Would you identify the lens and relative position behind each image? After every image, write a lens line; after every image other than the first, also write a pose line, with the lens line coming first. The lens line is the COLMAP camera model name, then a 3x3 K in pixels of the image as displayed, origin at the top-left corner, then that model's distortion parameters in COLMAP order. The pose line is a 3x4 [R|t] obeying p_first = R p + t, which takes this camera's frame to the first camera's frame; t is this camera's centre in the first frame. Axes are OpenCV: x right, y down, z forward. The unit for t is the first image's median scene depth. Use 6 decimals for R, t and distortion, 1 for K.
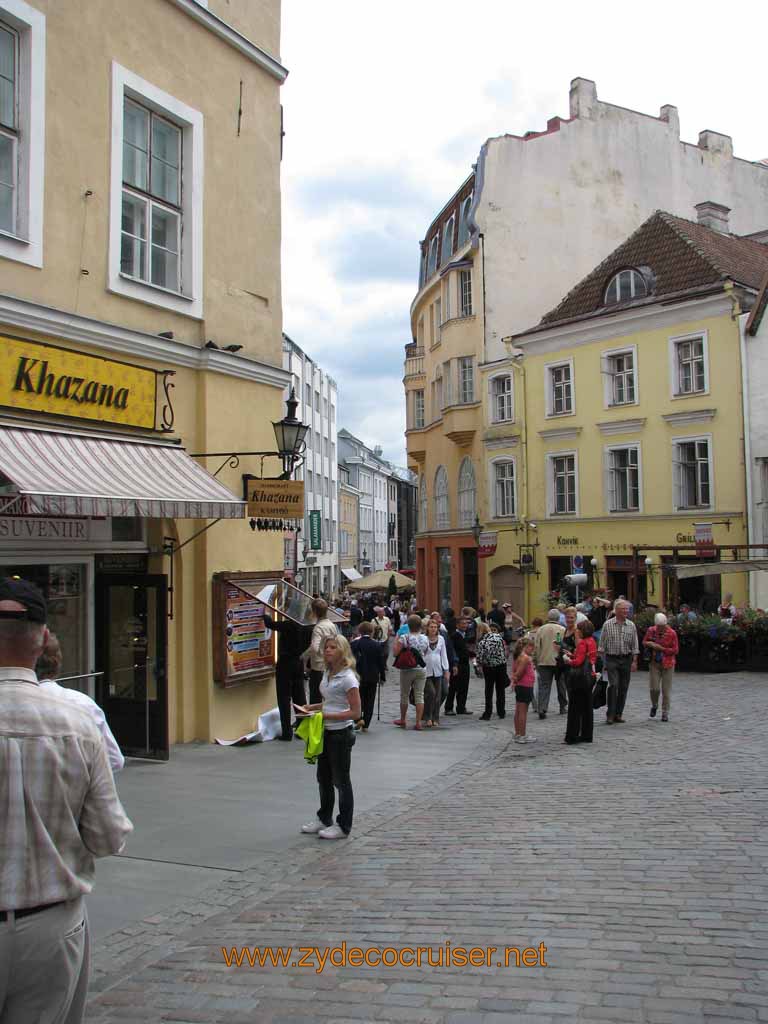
lens RADIAL K [[1117.0, 0, 384.0], [0, 1117.0, 512.0], [0, 0, 1]] dist [-0.216136, 0.311034]
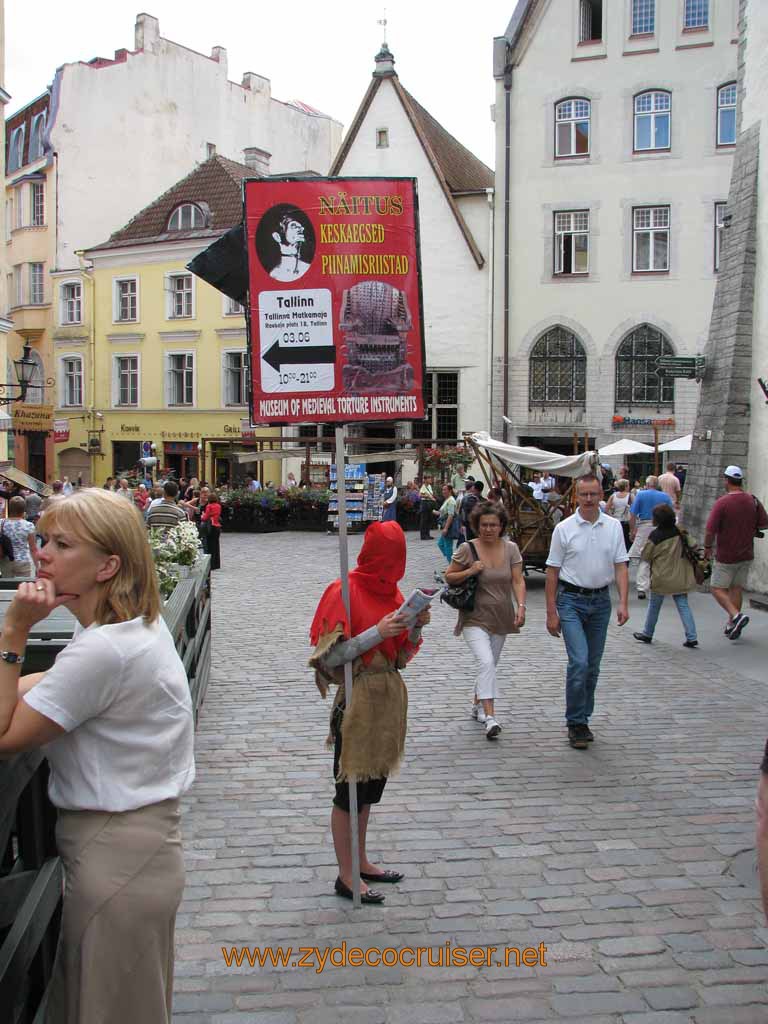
lens RADIAL K [[1117.0, 0, 384.0], [0, 1117.0, 512.0], [0, 0, 1]] dist [-0.216136, 0.311034]
pose [[0.900887, -0.013022, 0.433859, -0.100182], [-0.035769, 0.993923, 0.104105, -0.017158], [-0.432578, -0.109305, 0.894946, -0.182438]]
